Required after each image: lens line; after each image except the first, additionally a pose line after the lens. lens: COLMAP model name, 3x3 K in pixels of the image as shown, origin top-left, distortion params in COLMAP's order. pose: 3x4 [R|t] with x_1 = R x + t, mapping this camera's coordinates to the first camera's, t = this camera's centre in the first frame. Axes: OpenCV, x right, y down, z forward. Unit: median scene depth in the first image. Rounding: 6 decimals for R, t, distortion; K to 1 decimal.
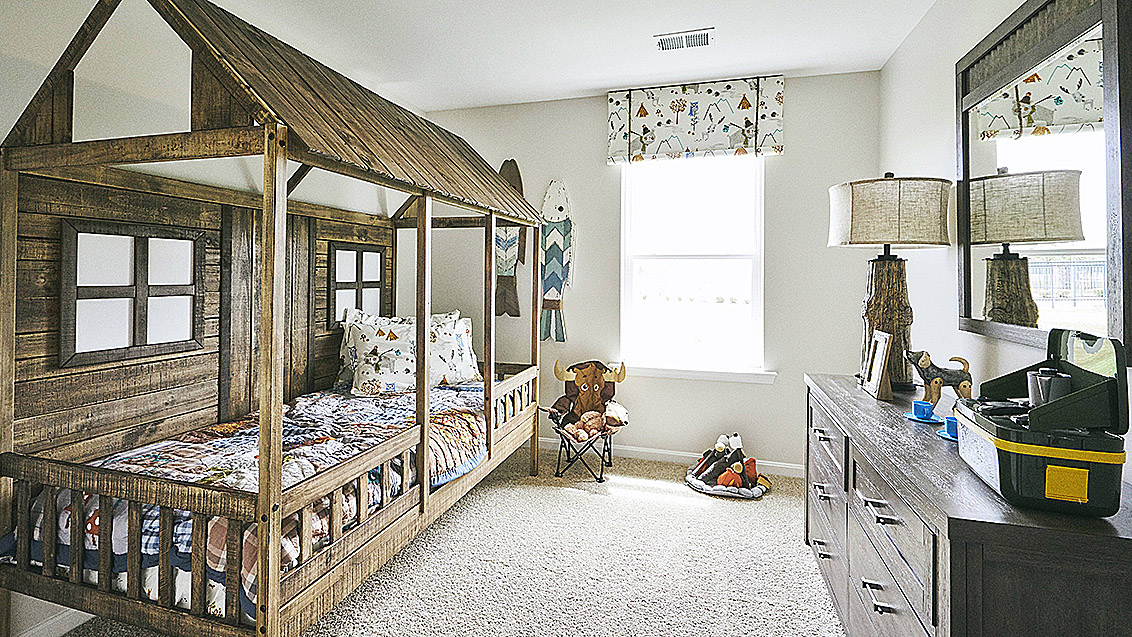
lens RADIAL K [[511.5, 0, 555.5], [0, 511.5, 273.6], [0, 0, 1]] dist [0.004248, 0.000487]
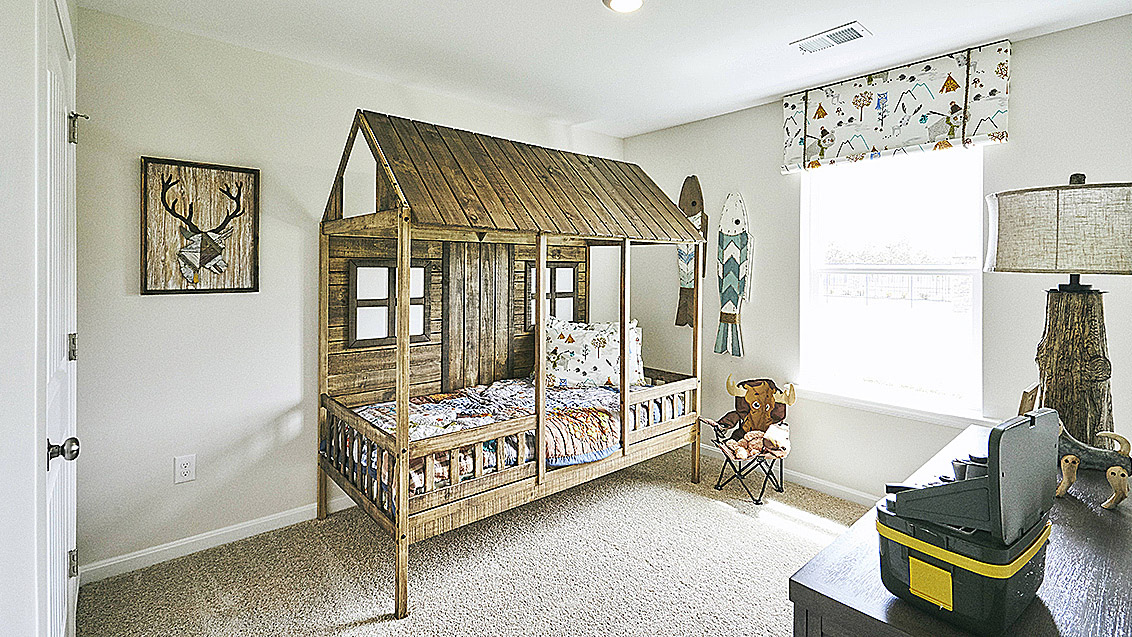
lens RADIAL K [[511.5, 0, 552.7], [0, 511.5, 272.9], [0, 0, 1]] dist [0.004248, 0.000487]
pose [[0.840858, 0.001887, -0.541253, 0.300751], [0.002191, 0.999974, 0.006890, -0.043427], [0.541252, -0.006979, 0.840831, -0.030788]]
